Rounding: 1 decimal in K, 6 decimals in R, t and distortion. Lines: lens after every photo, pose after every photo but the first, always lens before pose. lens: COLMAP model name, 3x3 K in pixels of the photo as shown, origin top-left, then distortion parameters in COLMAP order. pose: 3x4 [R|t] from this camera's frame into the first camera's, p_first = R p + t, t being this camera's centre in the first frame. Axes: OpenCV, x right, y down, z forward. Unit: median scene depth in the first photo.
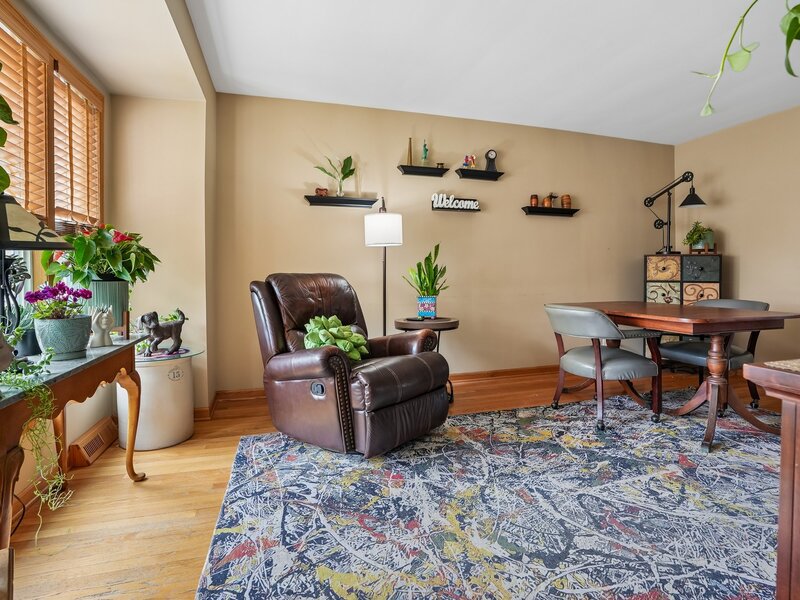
lens RADIAL K [[433.8, 0, 413.3], [0, 433.8, 296.1], [0, 0, 1]] dist [-0.070982, 0.028247]
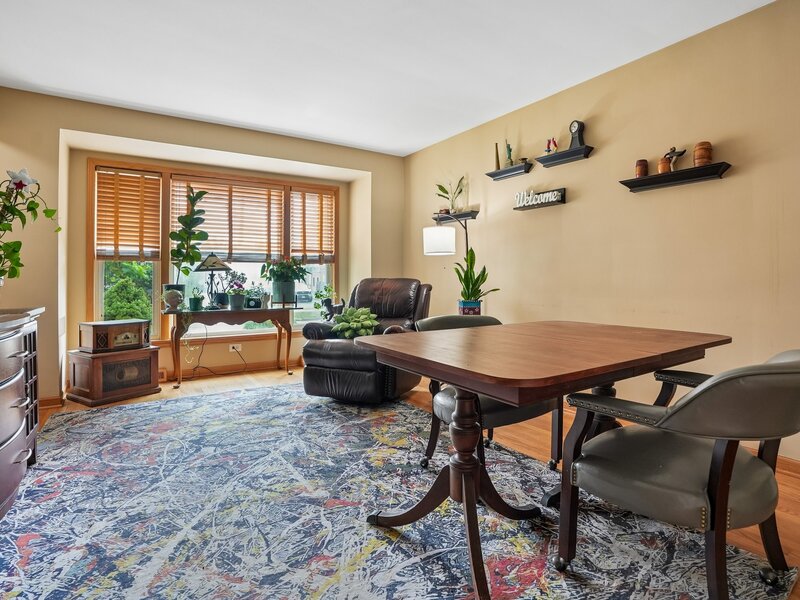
lens RADIAL K [[433.8, 0, 413.3], [0, 433.8, 296.1], [0, 0, 1]] dist [-0.070982, 0.028247]
pose [[0.280999, 0.042197, -0.958780, 1.368450], [-0.048015, 0.998400, 0.029869, -0.048647], [0.958506, 0.037643, 0.282576, 0.814391]]
